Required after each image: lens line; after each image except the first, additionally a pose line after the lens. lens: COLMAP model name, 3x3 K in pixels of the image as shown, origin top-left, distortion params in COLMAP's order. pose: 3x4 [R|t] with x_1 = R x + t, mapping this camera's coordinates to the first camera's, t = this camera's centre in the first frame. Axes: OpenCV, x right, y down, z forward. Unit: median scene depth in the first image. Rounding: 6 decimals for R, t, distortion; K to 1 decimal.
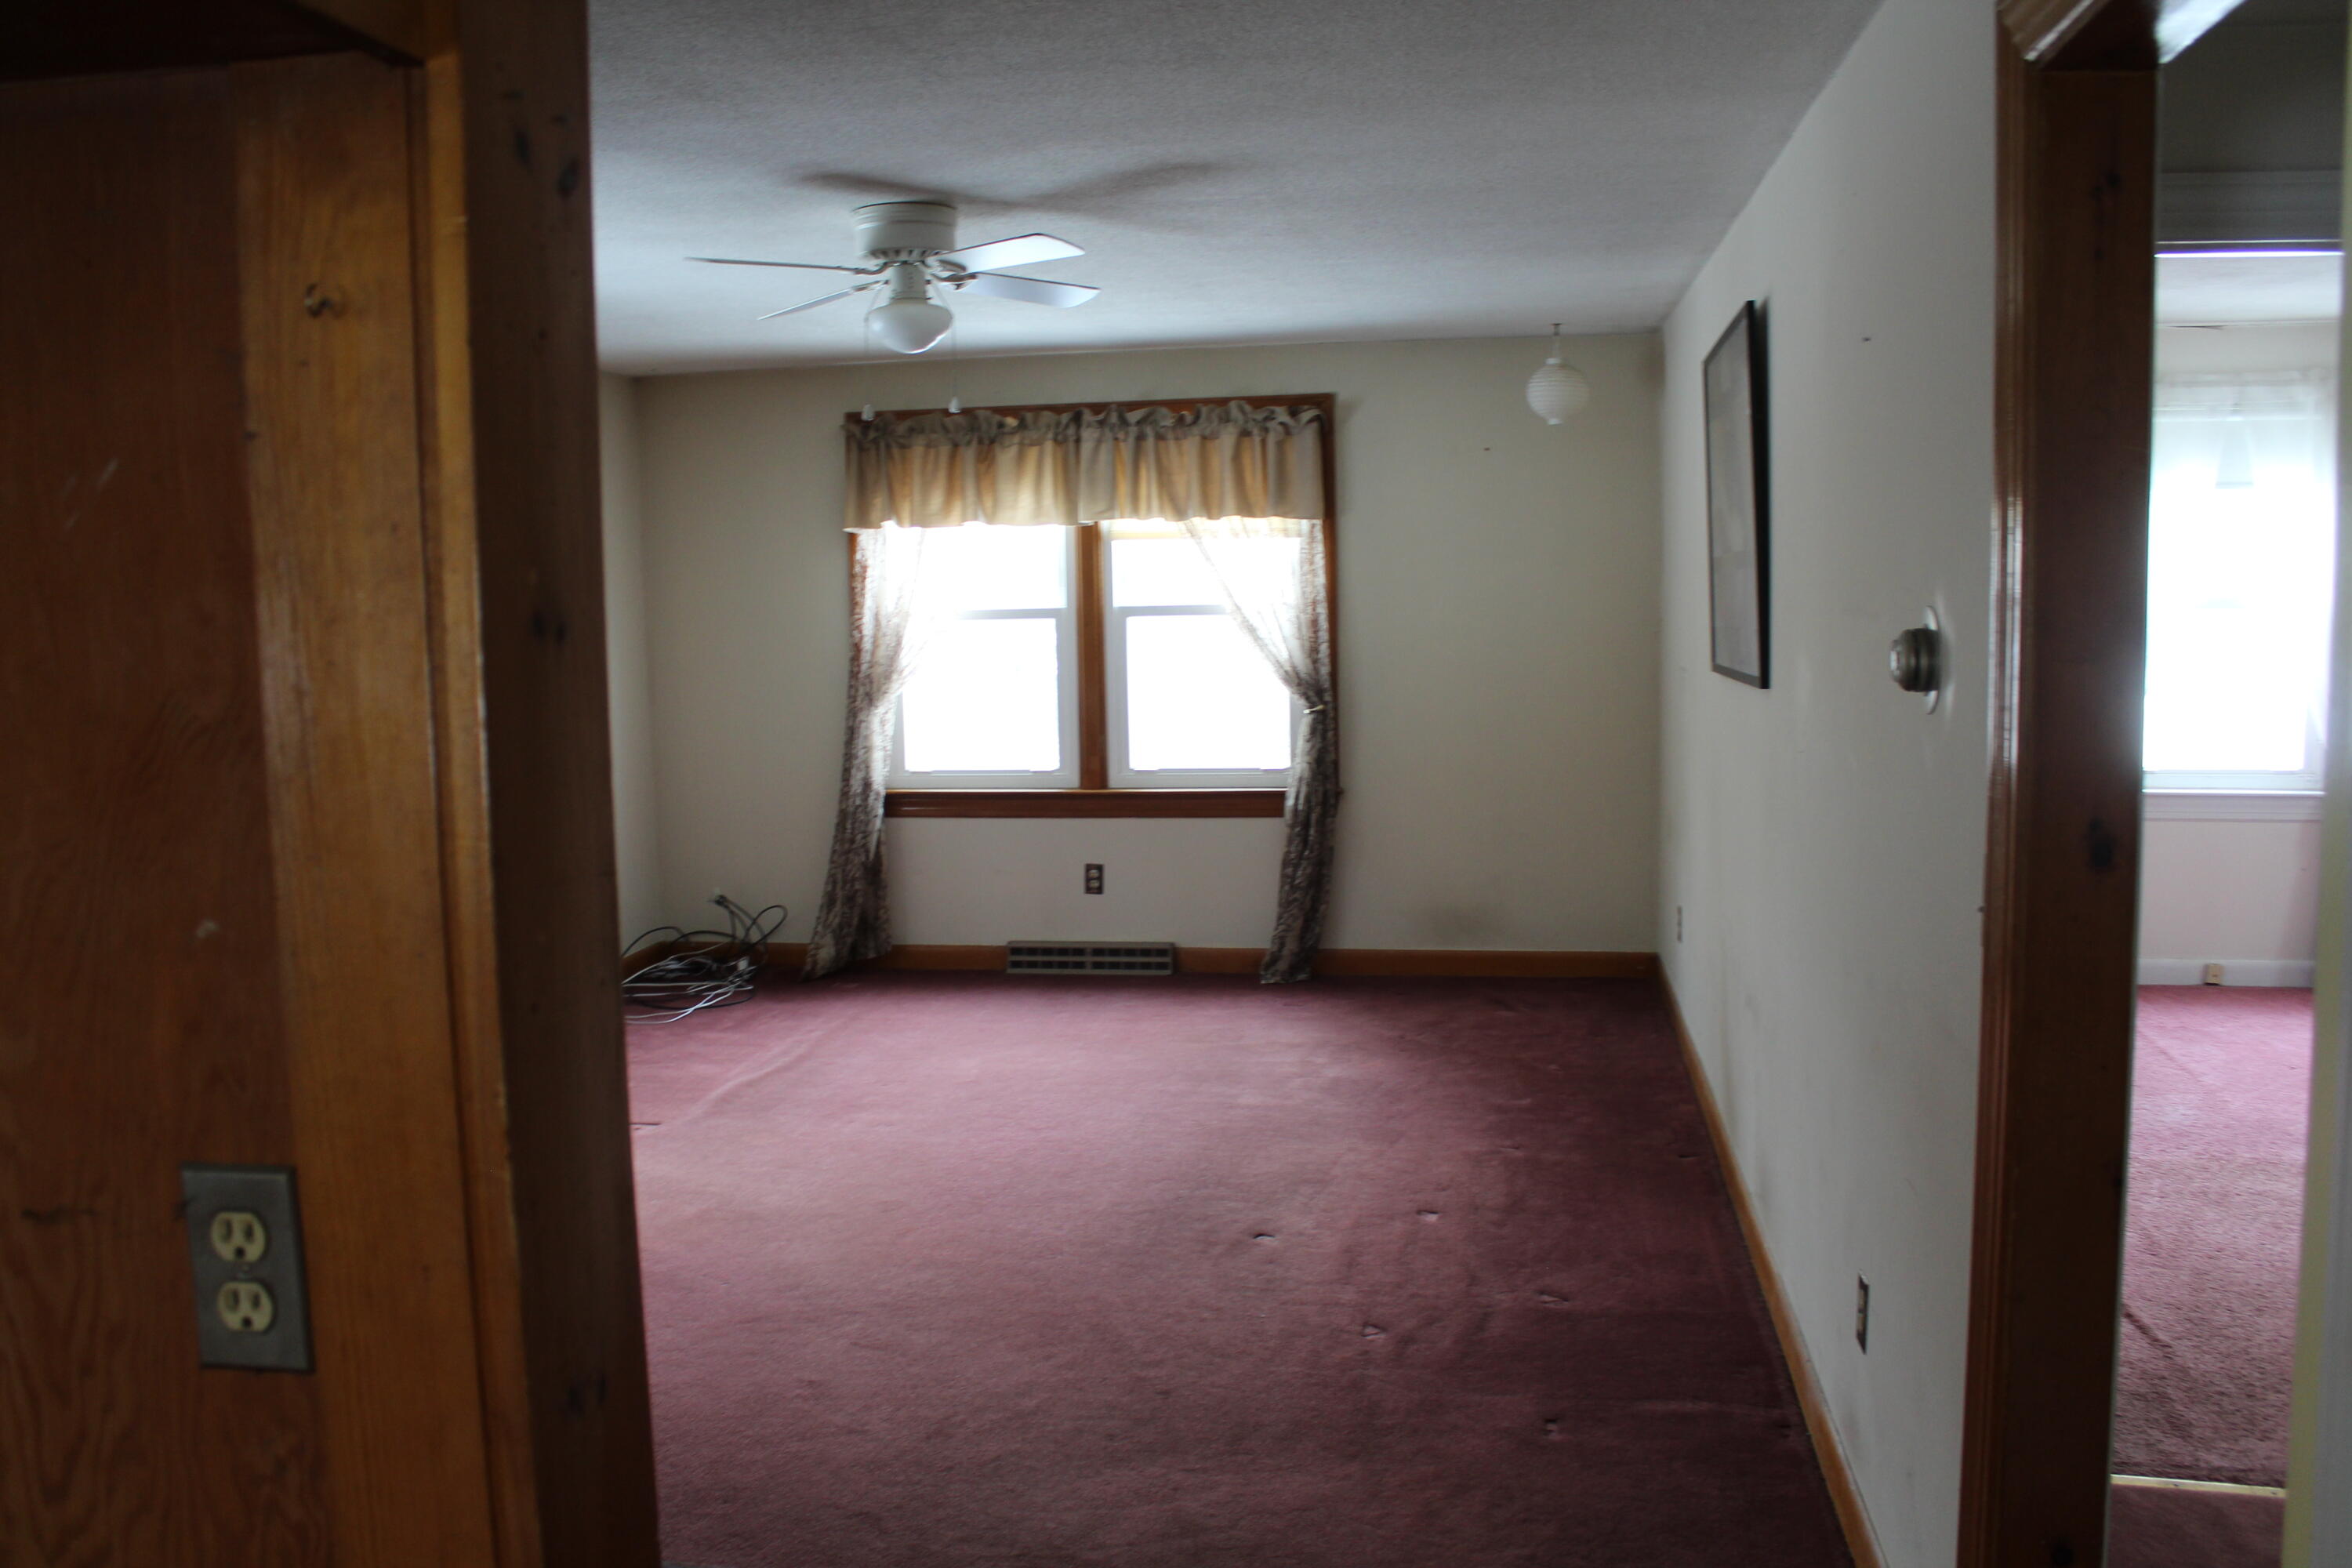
lens RADIAL K [[1956.3, 0, 1163.7], [0, 1956.3, 793.8], [0, 0, 1]] dist [-0.169626, 0.152365]
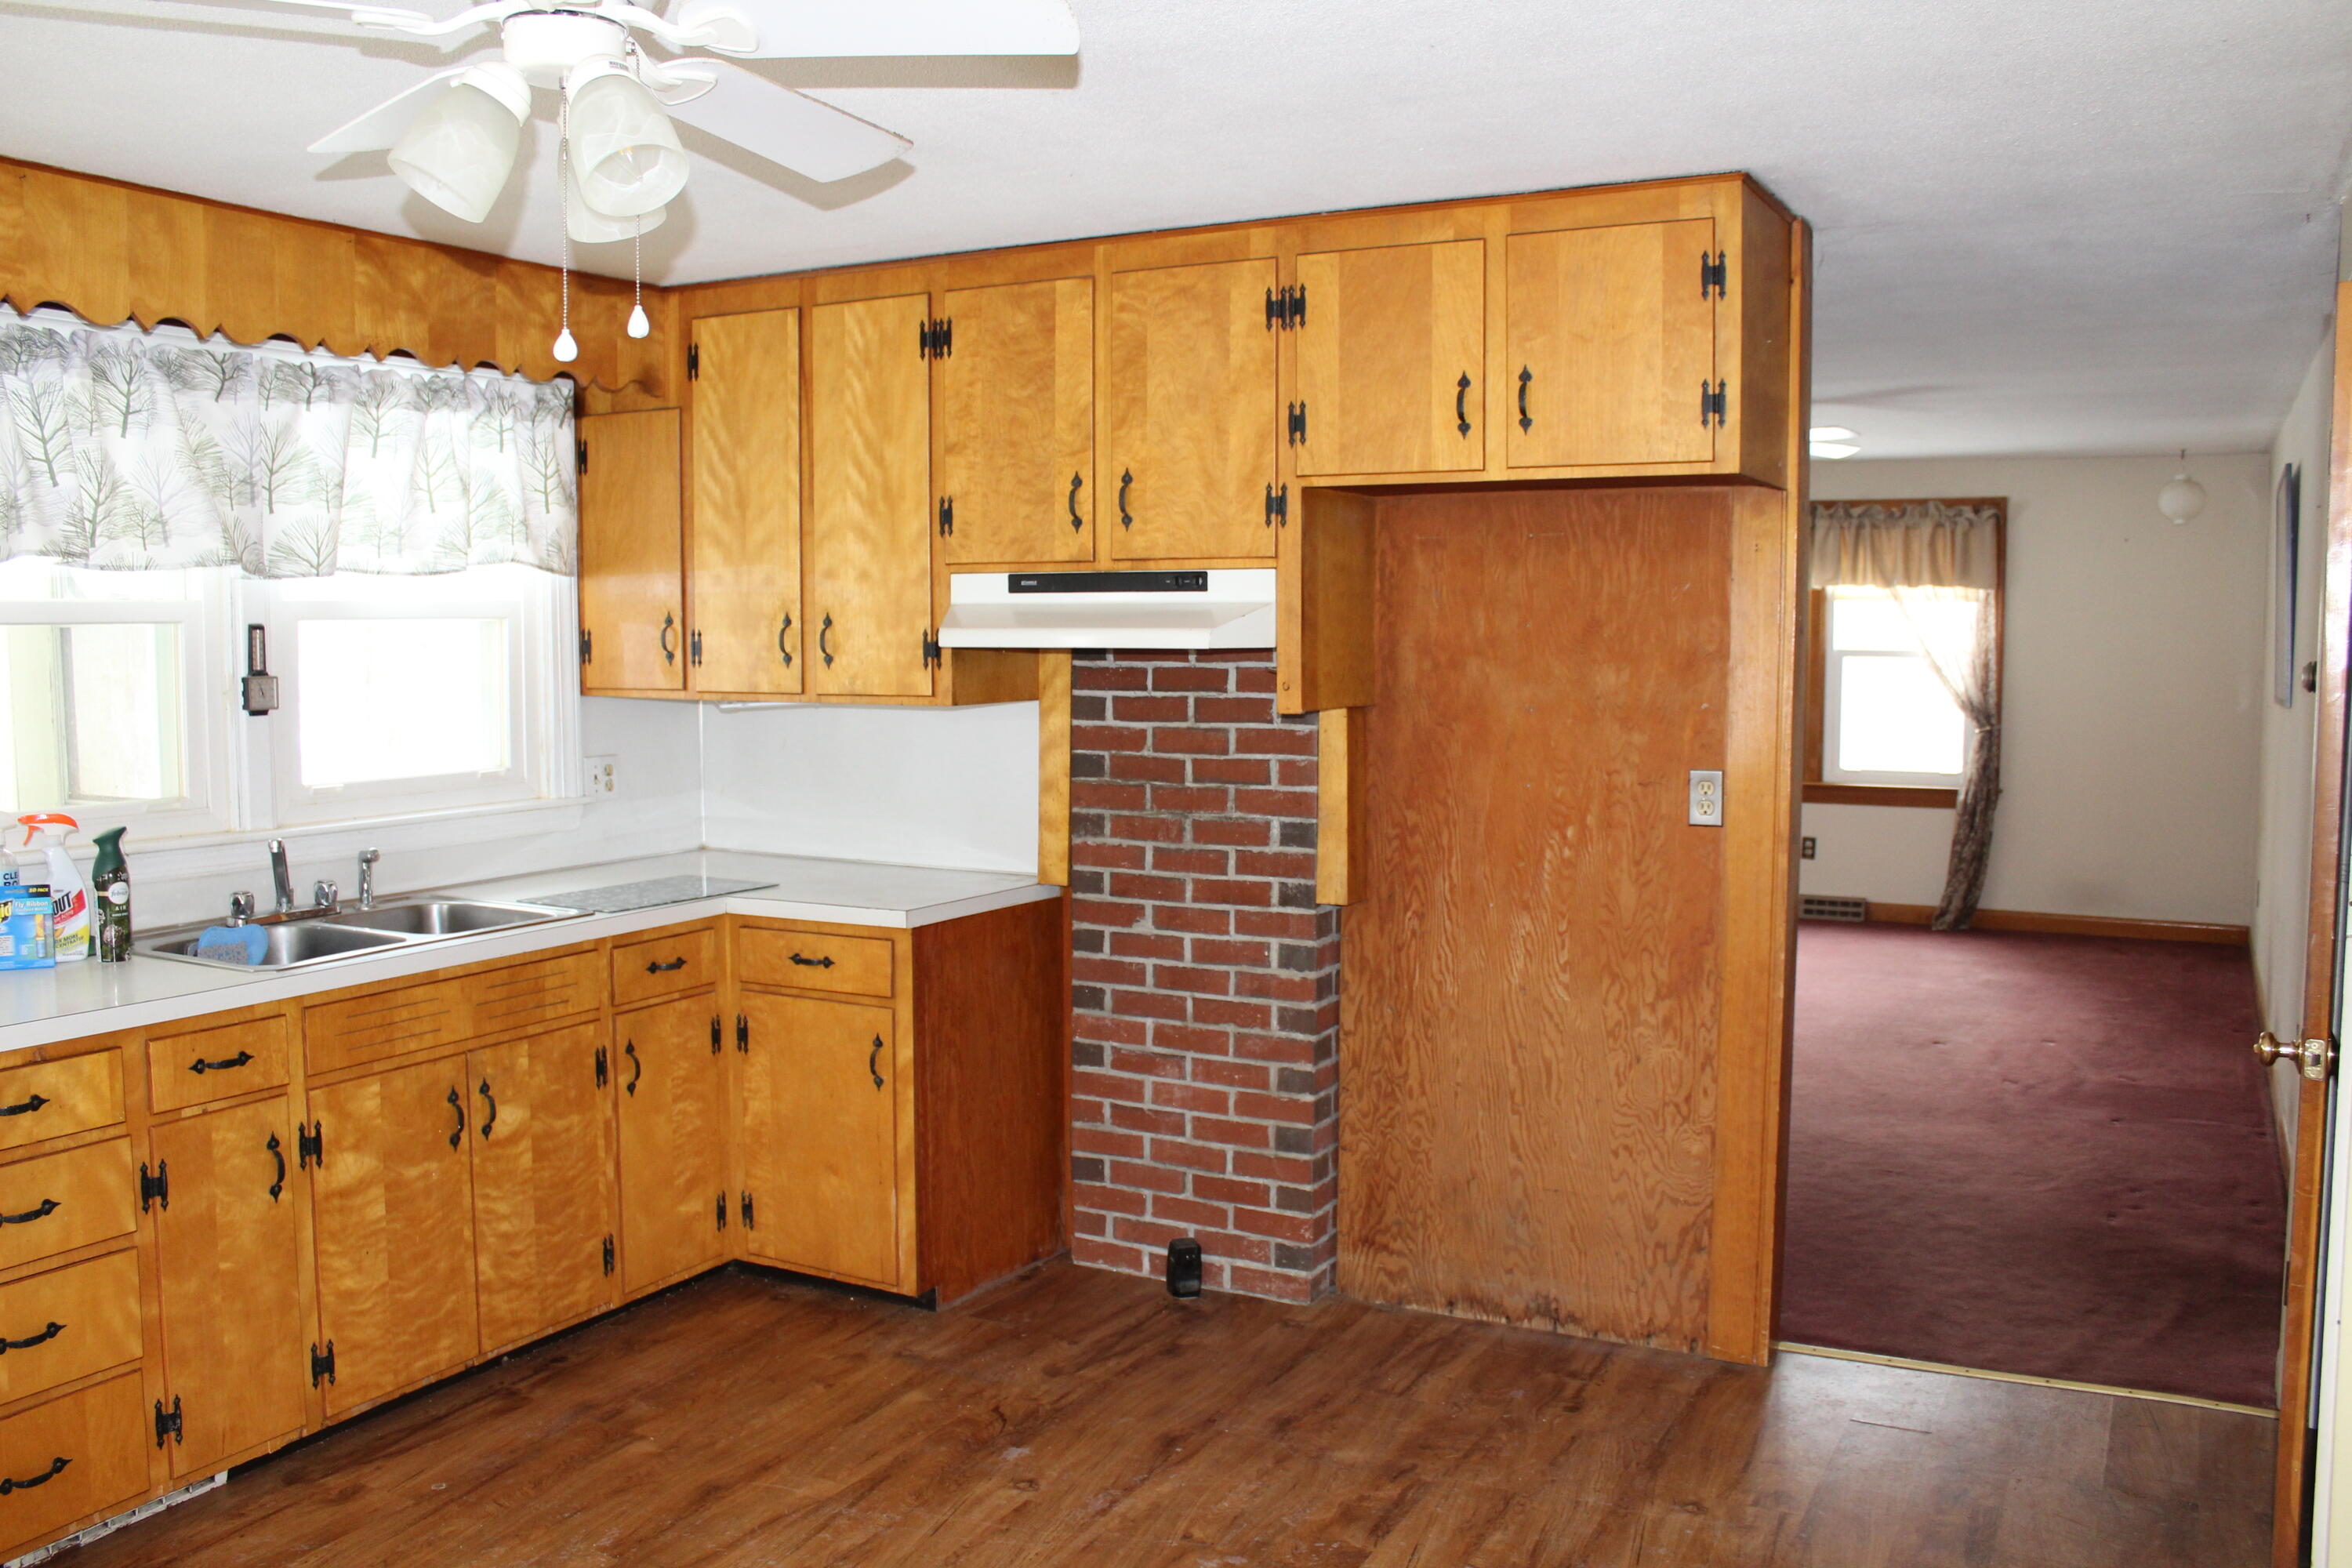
lens RADIAL K [[1949.1, 0, 1167.6], [0, 1949.1, 793.7], [0, 0, 1]] dist [-0.170855, 0.147364]
pose [[0.947876, 0.049216, -0.314815, -0.042851], [-0.056320, 0.998321, -0.013506, 0.051281], [0.313622, 0.030532, 0.949057, -0.427957]]
